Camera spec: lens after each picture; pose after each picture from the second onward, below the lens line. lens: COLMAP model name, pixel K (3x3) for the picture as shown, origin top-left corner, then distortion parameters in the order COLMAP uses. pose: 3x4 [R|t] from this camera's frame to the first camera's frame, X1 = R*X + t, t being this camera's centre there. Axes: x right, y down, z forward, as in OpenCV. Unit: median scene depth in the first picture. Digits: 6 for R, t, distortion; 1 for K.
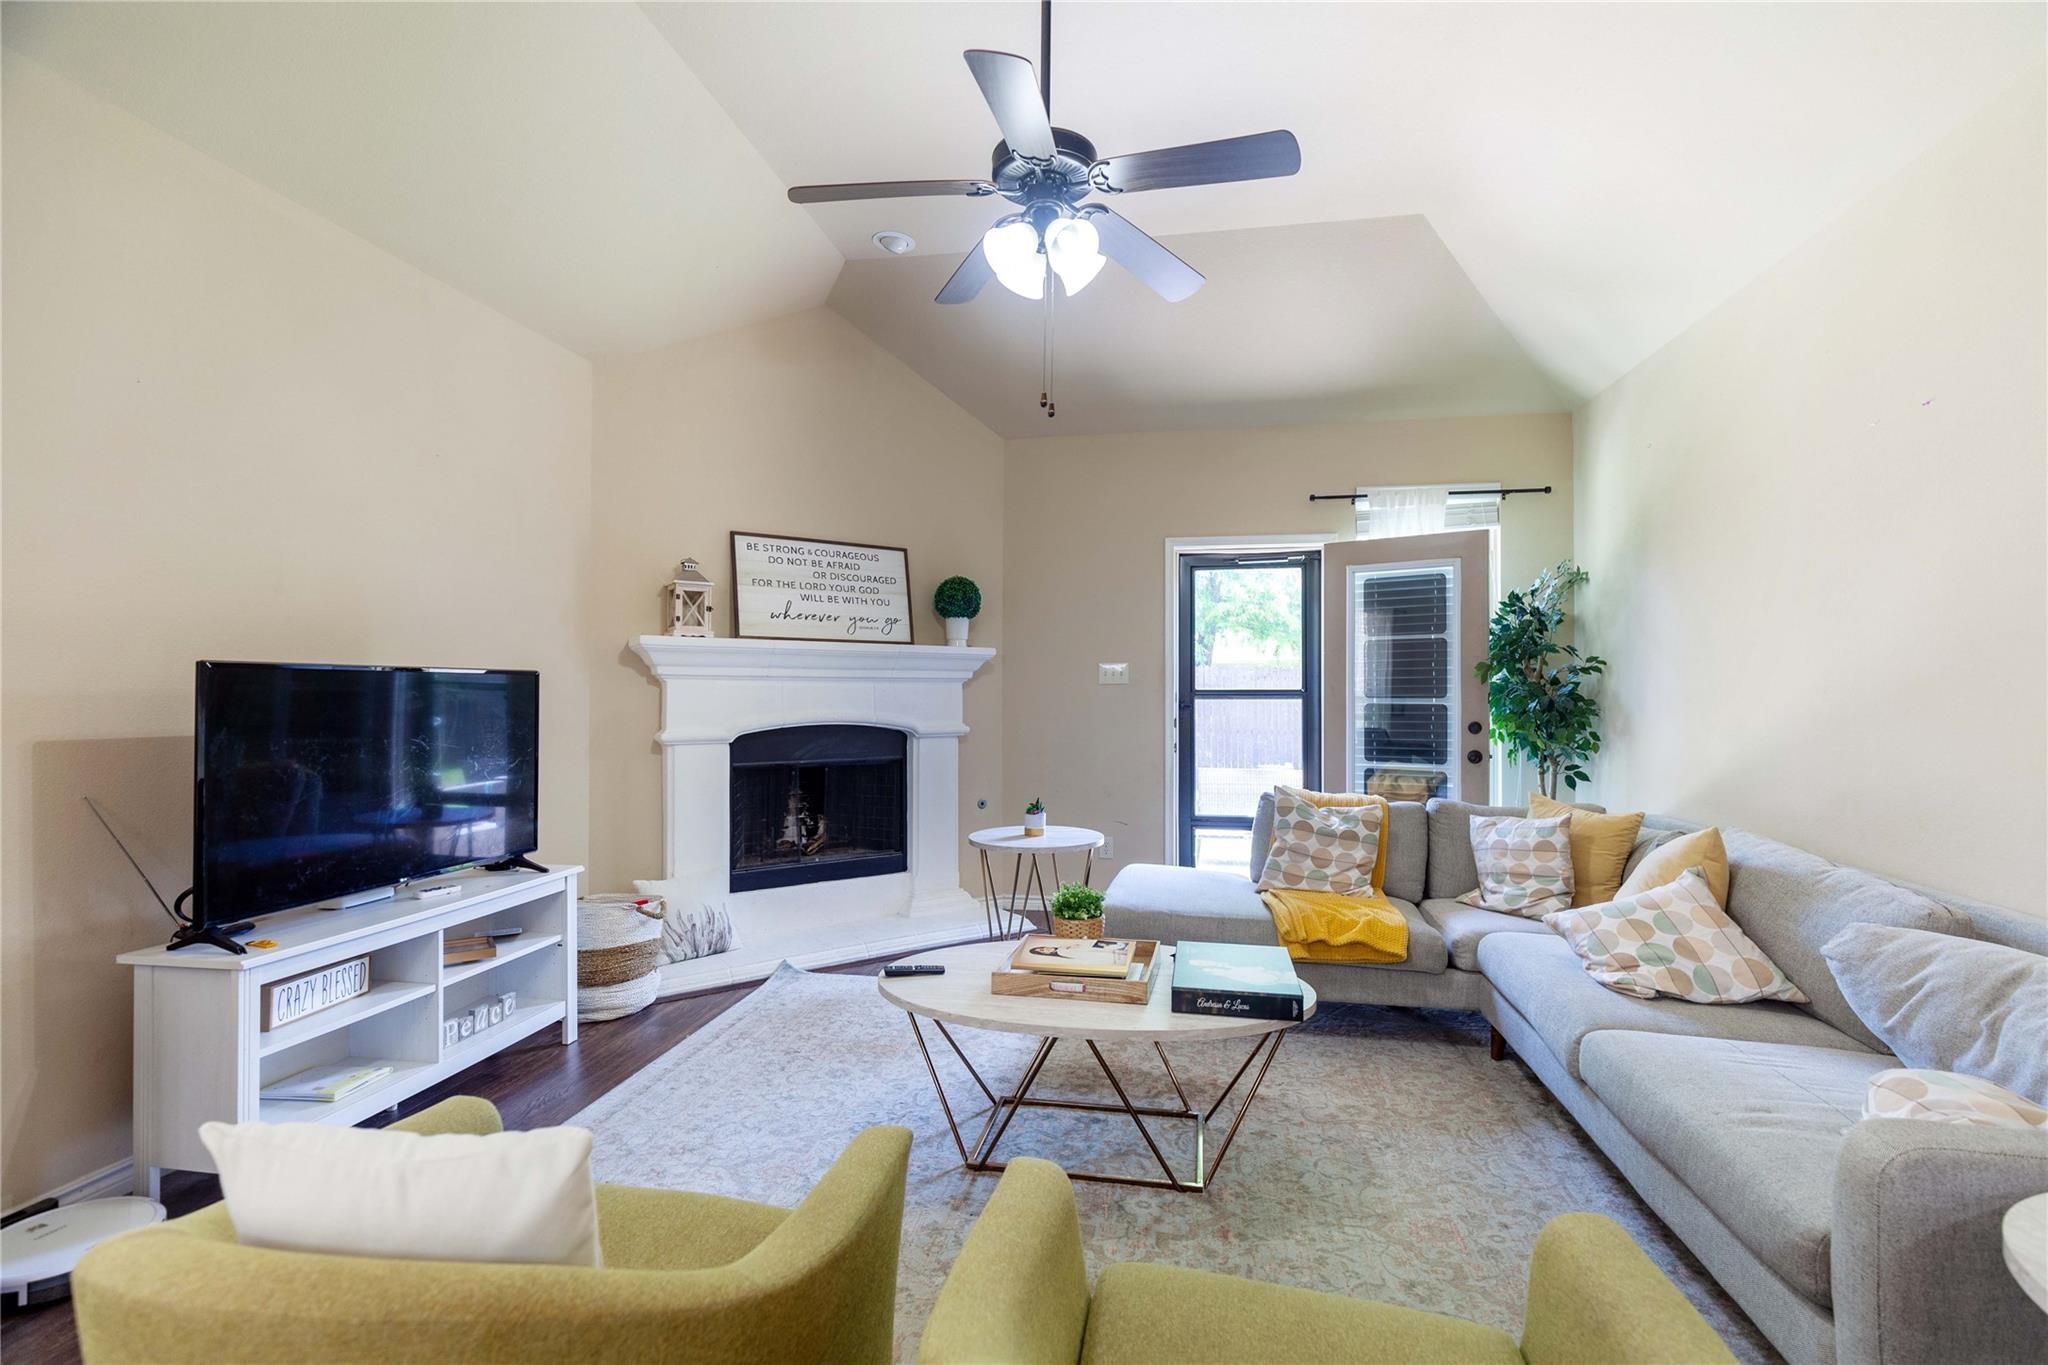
lens RADIAL K [[930.5, 0, 1032.9], [0, 930.5, 690.1], [0, 0, 1]] dist [-0.000522, -0.000126]
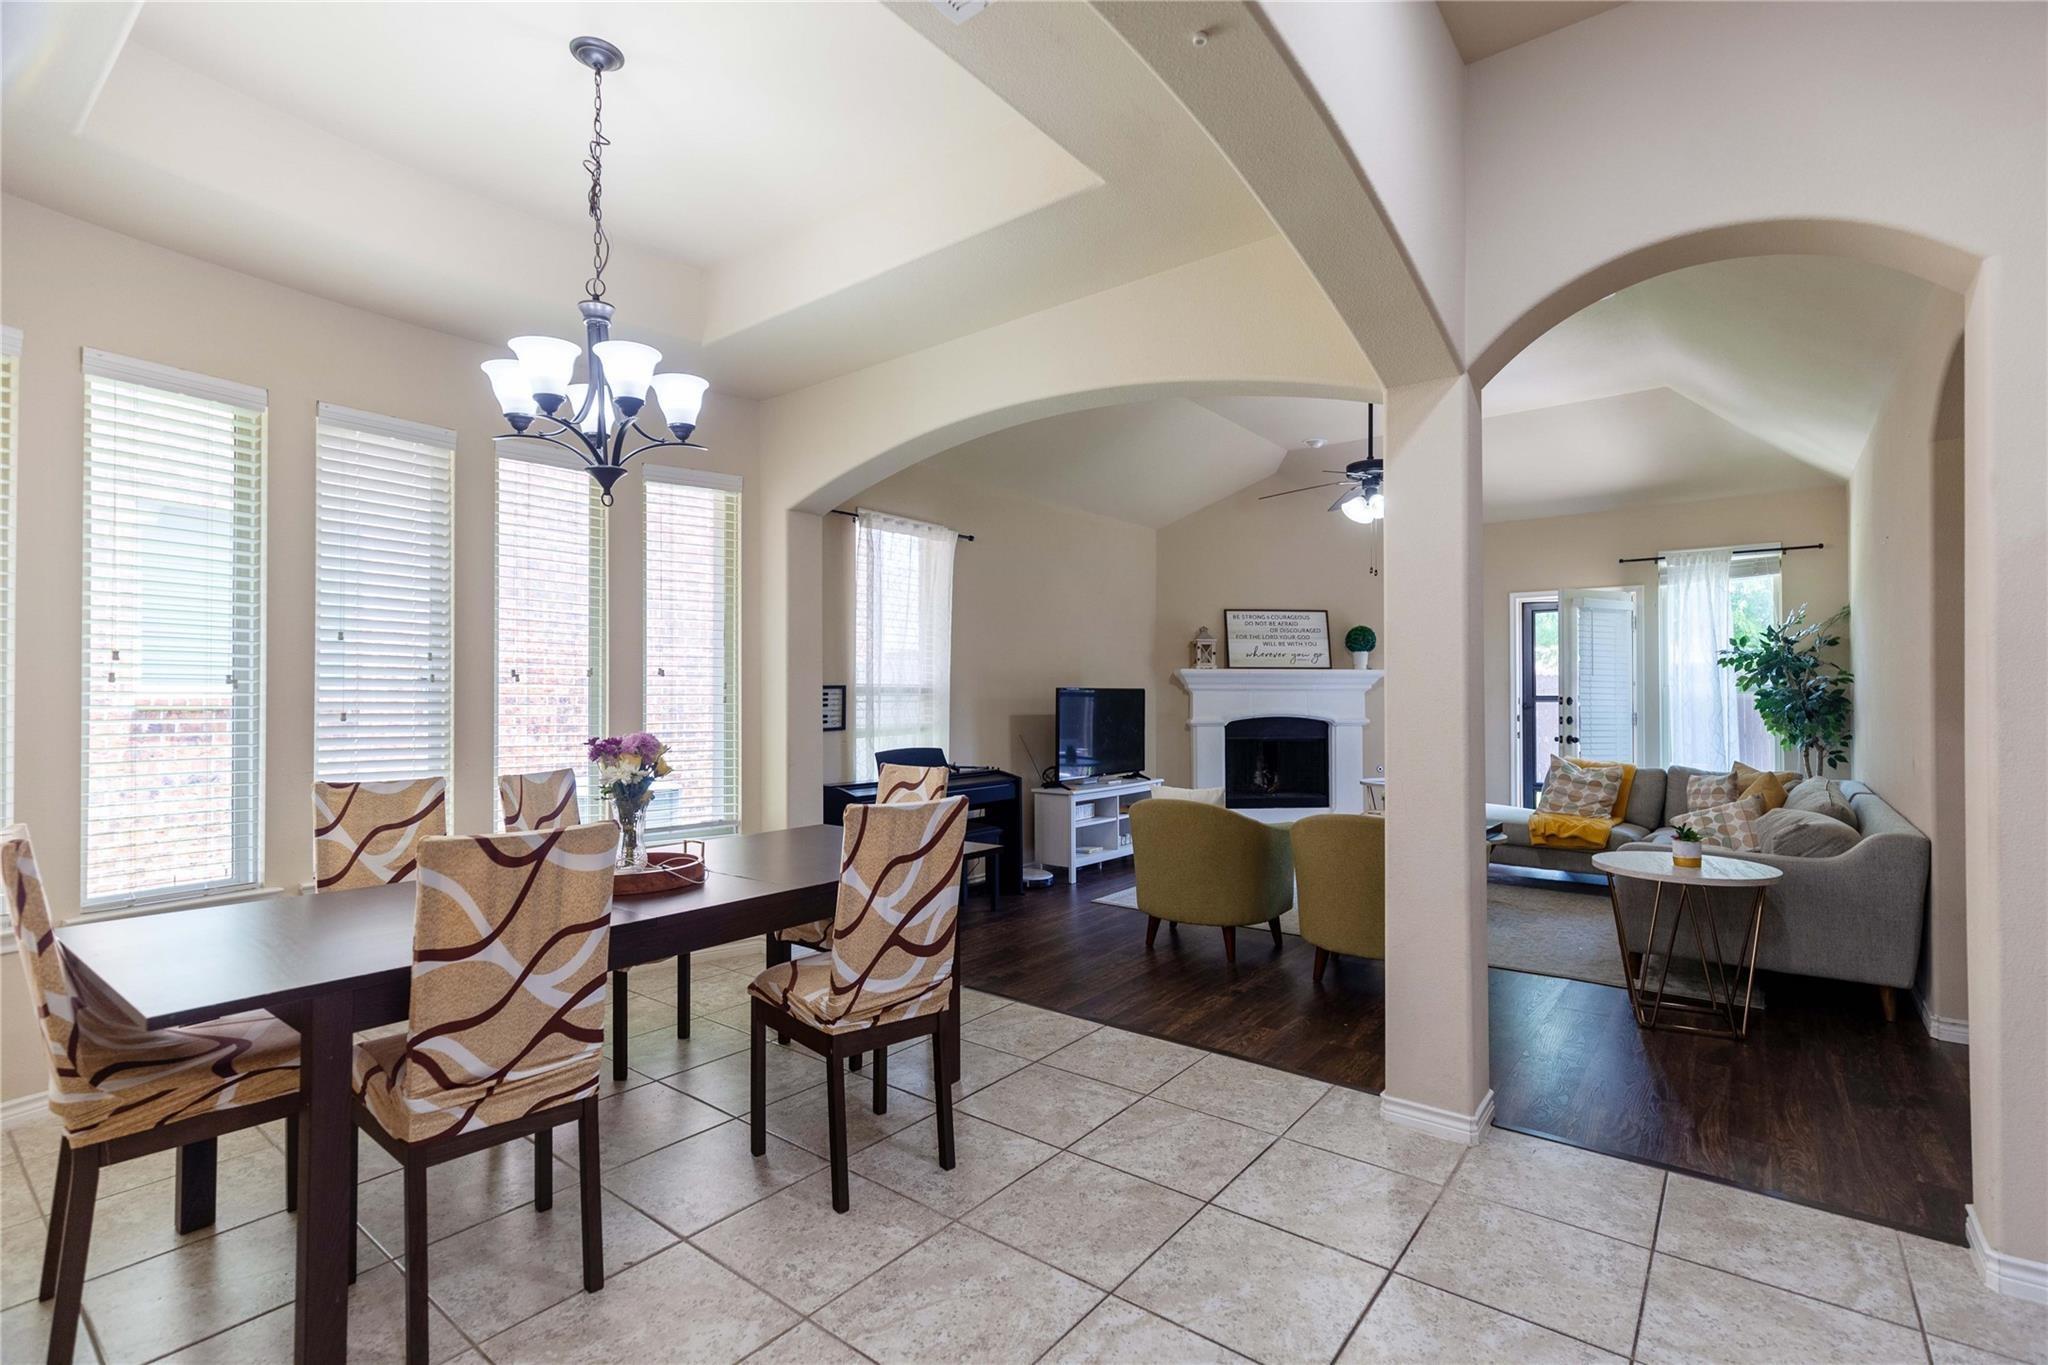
lens RADIAL K [[930.5, 0, 1029.0], [0, 930.5, 690.8], [0, 0, 1]] dist [-0.000522, -0.000126]
pose [[0.884335, -0.005802, -0.466817, 0.183490], [0.003658, 0.999978, -0.005499, -0.003276], [0.466838, 0.003155, 0.884337, -0.778593]]
